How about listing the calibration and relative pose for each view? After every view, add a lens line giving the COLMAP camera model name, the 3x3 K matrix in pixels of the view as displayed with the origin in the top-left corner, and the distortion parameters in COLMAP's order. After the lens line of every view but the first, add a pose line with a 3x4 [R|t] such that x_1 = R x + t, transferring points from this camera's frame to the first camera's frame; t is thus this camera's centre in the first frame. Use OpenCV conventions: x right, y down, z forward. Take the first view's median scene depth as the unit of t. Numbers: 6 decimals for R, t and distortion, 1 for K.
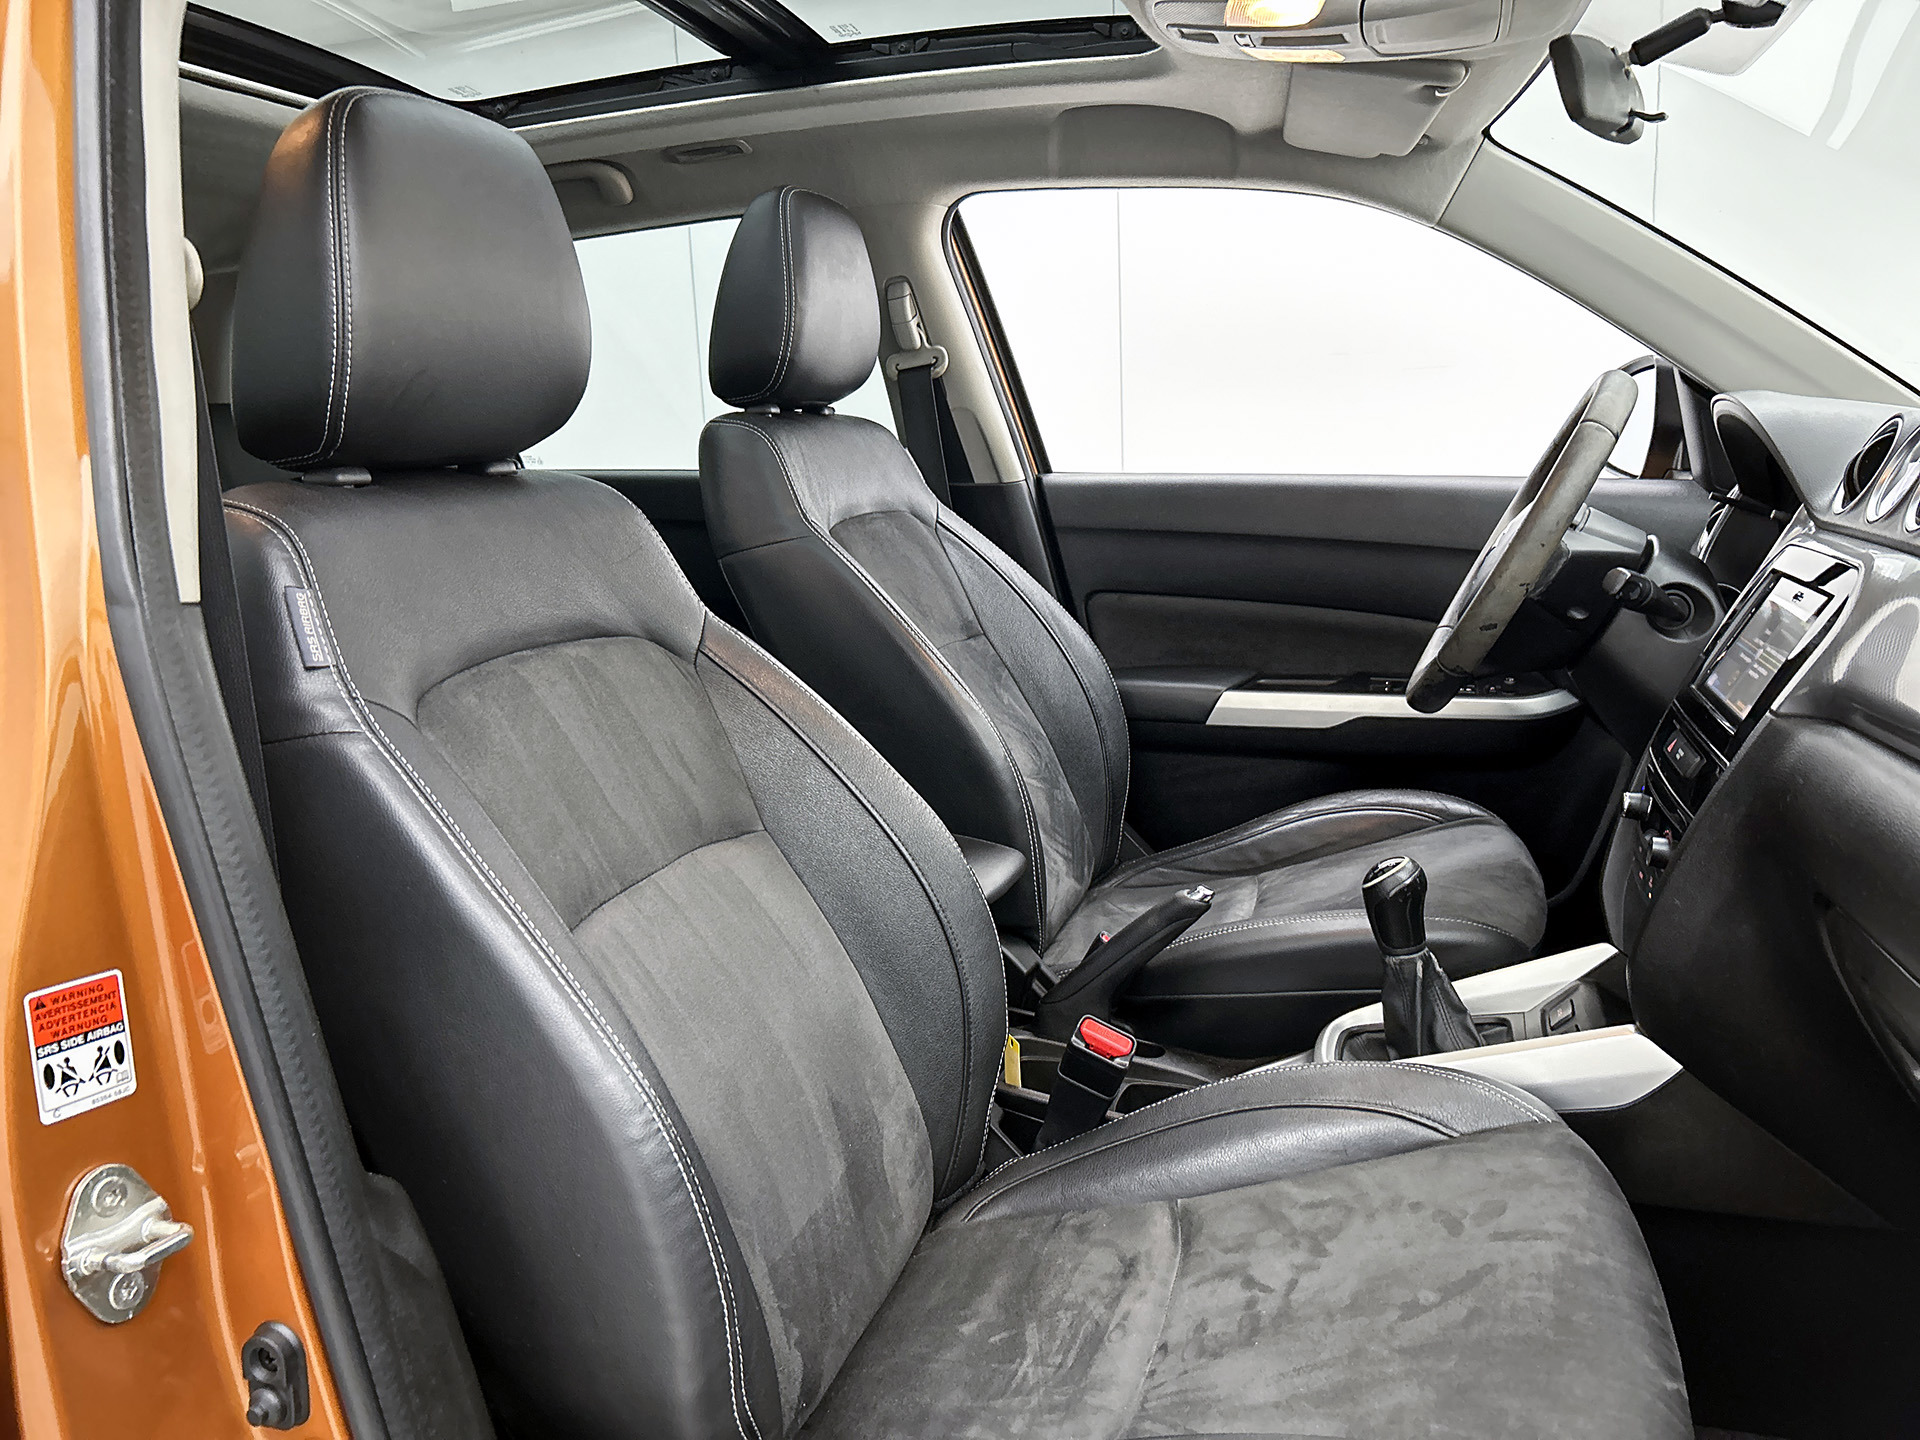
lens RADIAL K [[1464.5, 0, 959.6], [0, 1464.5, 720.1], [0, 0, 1]] dist [-0.001844, -0.027209]
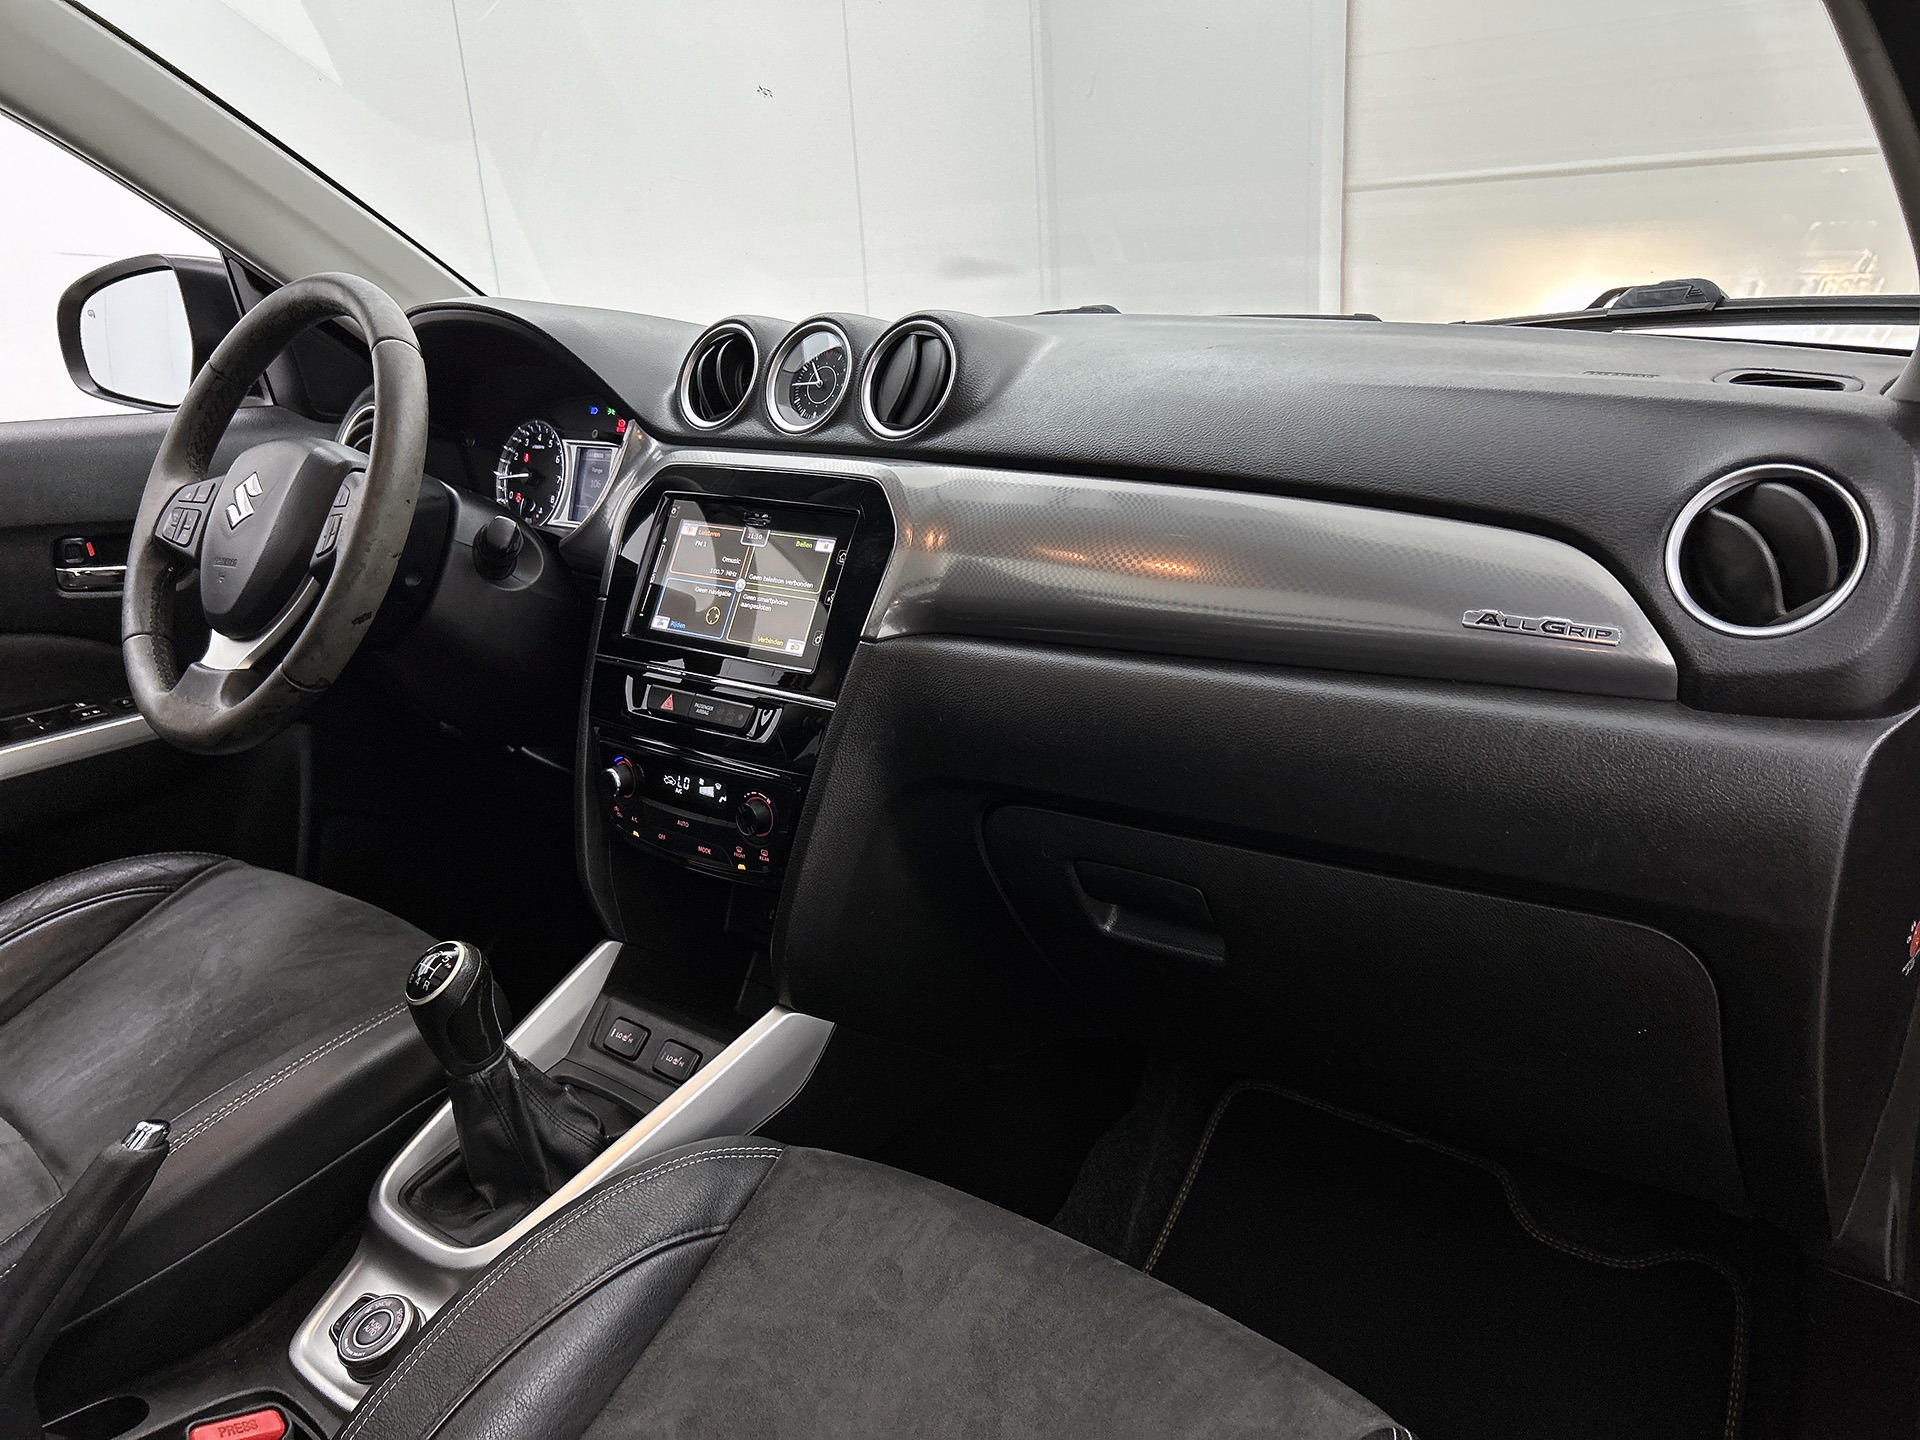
lens RADIAL K [[1464.5, 0, 954.1], [0, 1464.5, 719.4], [0, 0, 1]] dist [-0.001844, -0.027209]
pose [[0.349008, -0.262051, 0.899735, -0.233002], [0.212775, 0.957190, 0.196249, -0.100723], [-0.912645, 0.122949, 0.389825, 0.454193]]
